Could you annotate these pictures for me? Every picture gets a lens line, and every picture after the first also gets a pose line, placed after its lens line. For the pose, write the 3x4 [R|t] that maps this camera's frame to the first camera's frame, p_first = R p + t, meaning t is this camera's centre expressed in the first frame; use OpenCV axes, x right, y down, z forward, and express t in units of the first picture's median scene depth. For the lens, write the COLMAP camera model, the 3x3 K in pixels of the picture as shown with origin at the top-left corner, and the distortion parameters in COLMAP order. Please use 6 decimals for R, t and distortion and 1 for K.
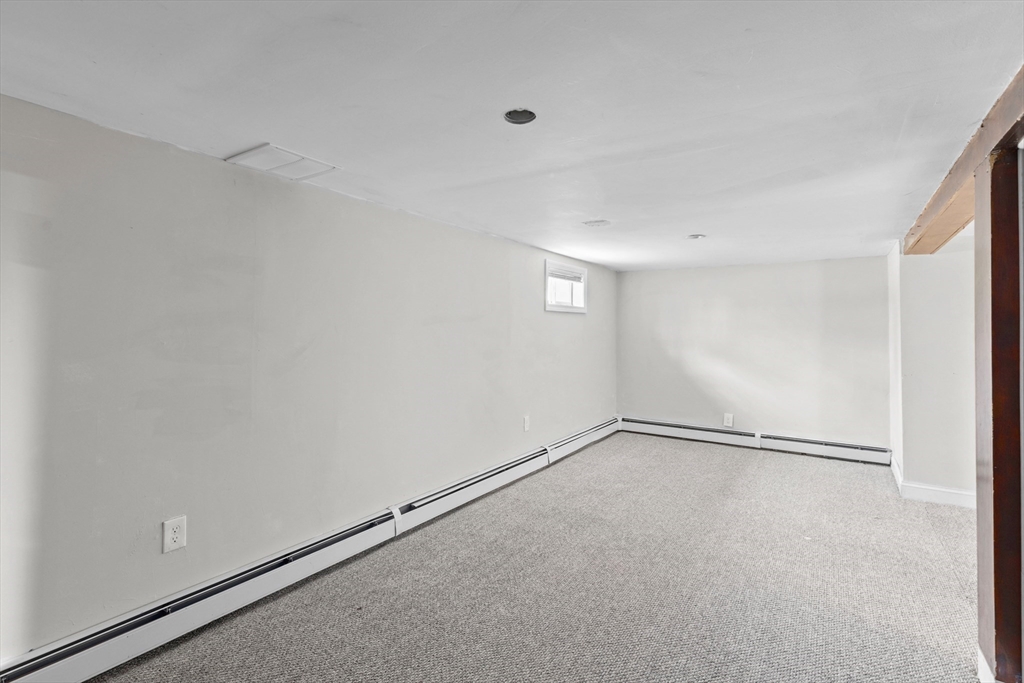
lens RADIAL K [[468.9, 0, 512.0], [0, 468.9, 335.2], [0, 0, 1]] dist [0.009619, -0.000450]
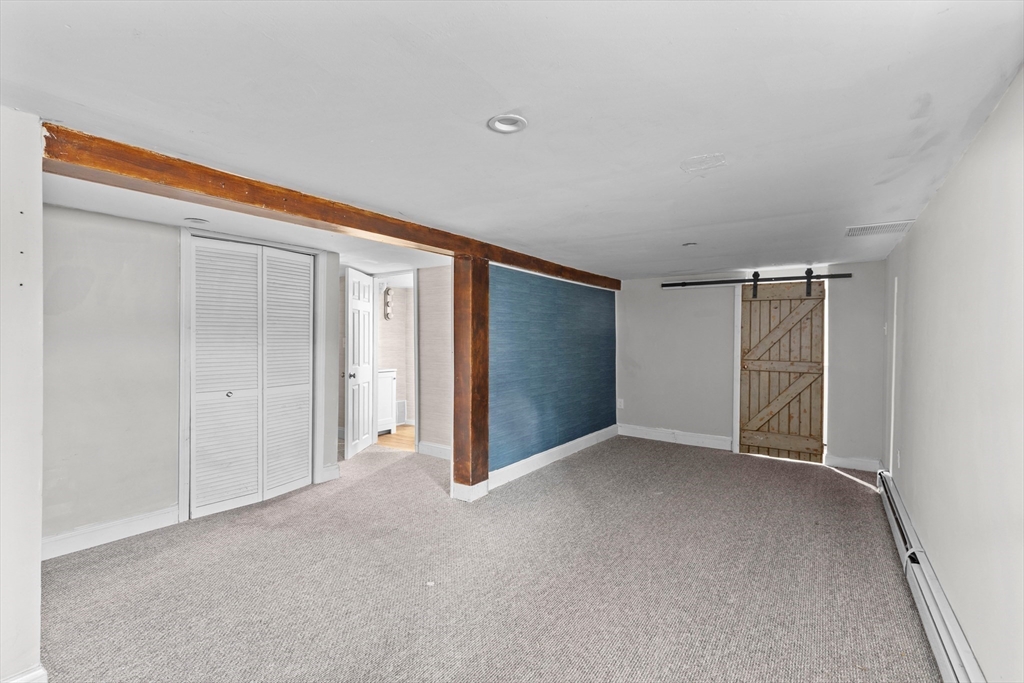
lens RADIAL K [[468.9, 0, 512.3], [0, 468.9, 339.1], [0, 0, 1]] dist [0.009619, -0.000450]
pose [[-0.999797, -0.020030, 0.002180, 0.523987], [-0.019997, 0.999699, 0.014249, -0.019123], [-0.002465, 0.014202, -0.999896, 1.958920]]
